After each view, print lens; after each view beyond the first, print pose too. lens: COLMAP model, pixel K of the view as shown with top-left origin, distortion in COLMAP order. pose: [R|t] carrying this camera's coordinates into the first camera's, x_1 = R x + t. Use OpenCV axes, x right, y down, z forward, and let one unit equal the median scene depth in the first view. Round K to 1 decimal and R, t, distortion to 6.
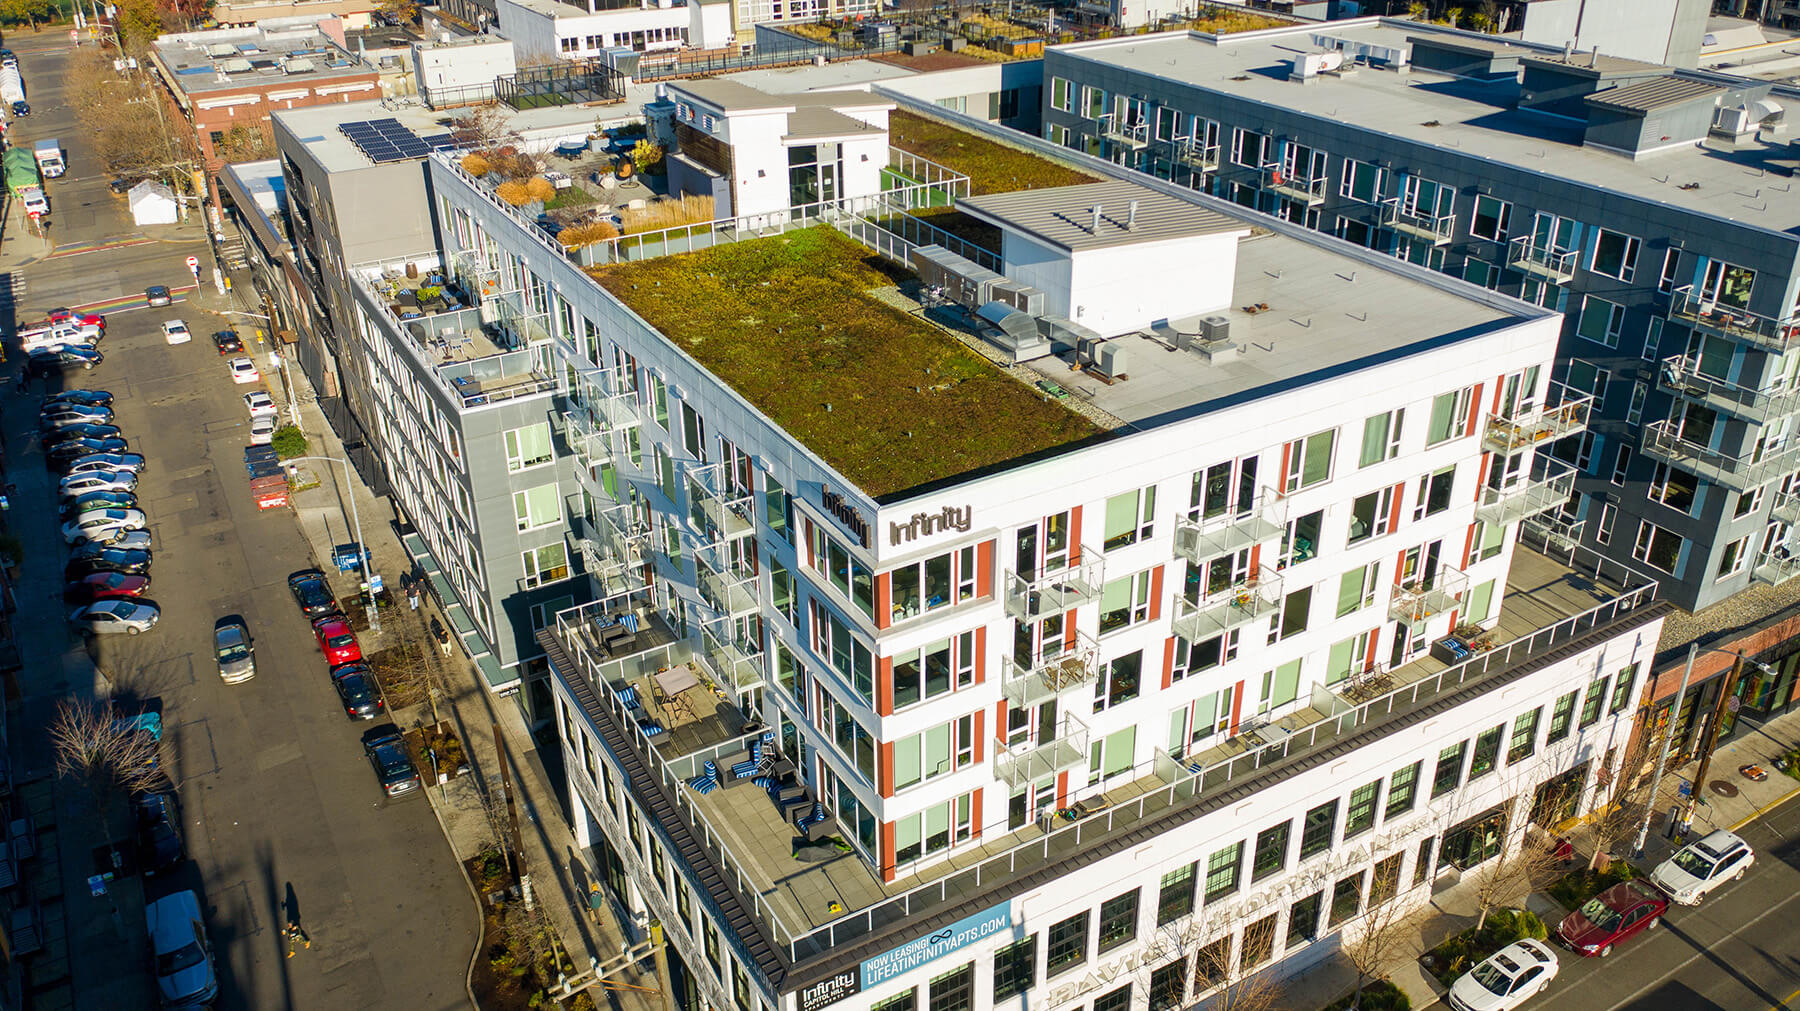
lens RADIAL K [[1418.8, 0, 903.1], [0, 1418.8, 502.3], [0, 0, 1]] dist [-0.011391, -0.004708]
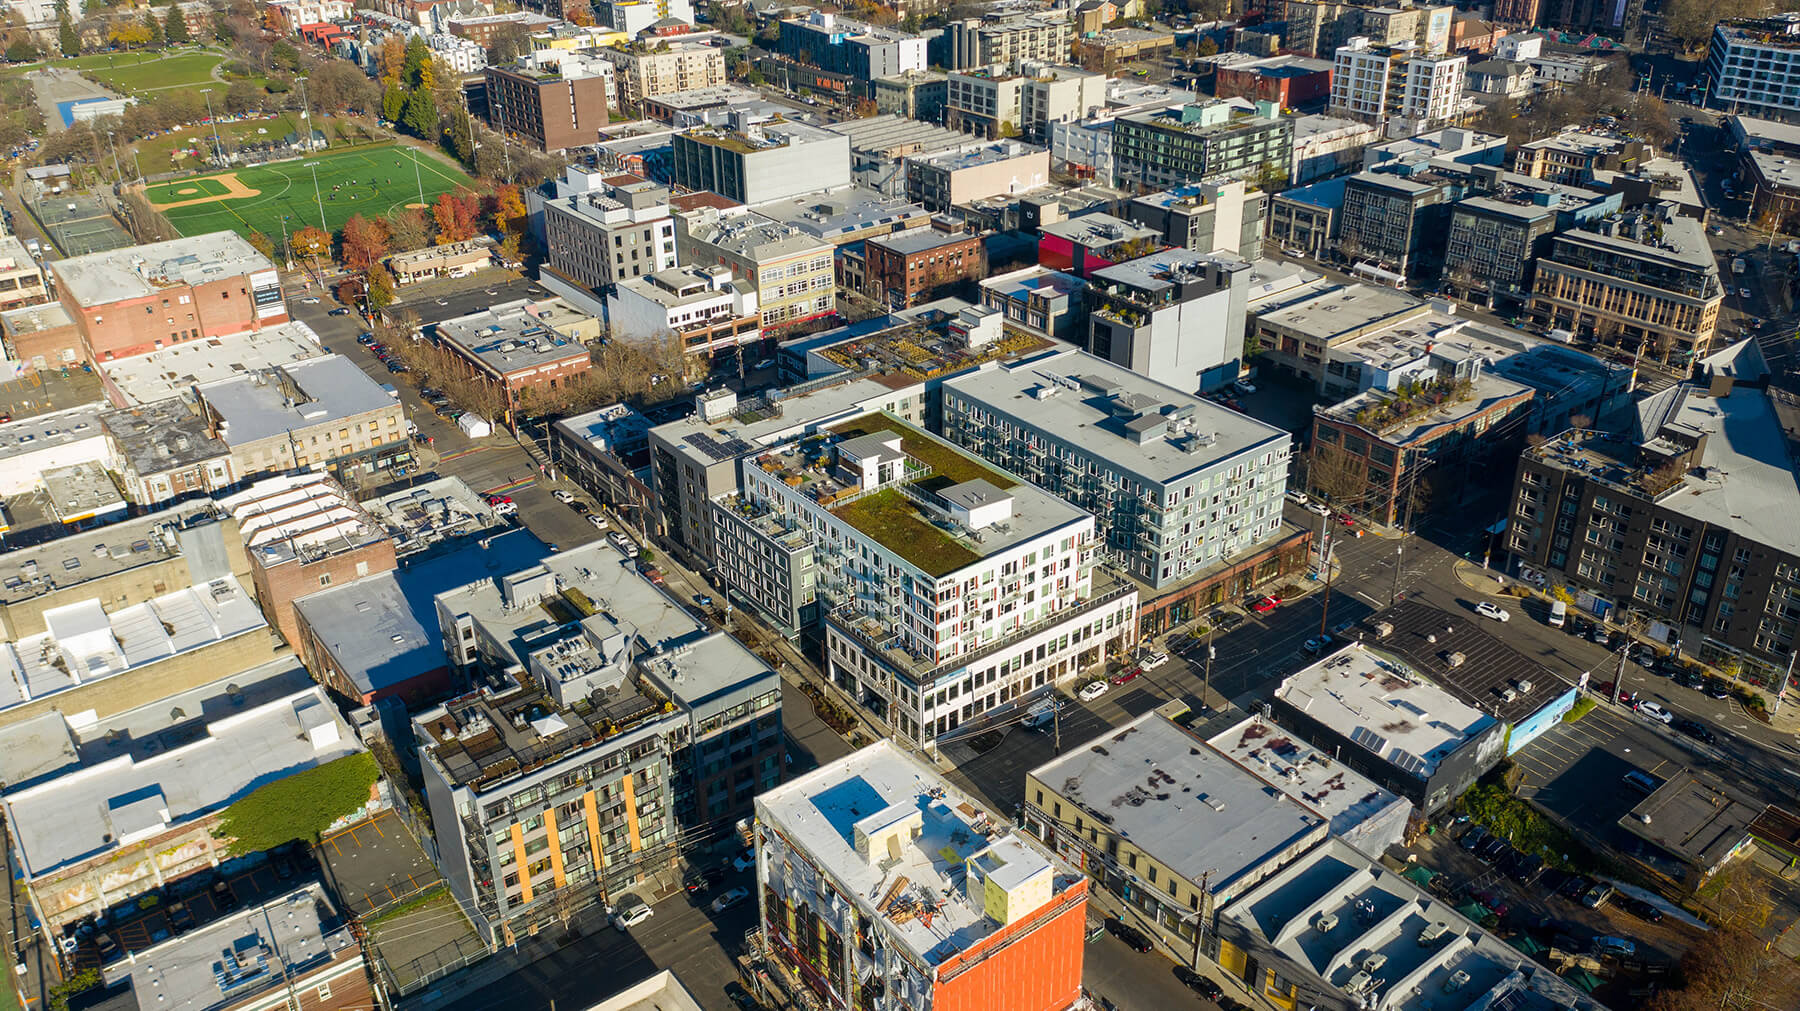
lens RADIAL K [[1418.8, 0, 900.7], [0, 1418.8, 508.0], [0, 0, 1]] dist [-0.011391, -0.004708]
pose [[0.992993, -0.057493, 0.103244, -0.473459], [0.057954, 0.998318, -0.001464, -0.182795], [-0.102986, 0.007437, 0.994655, -2.876682]]
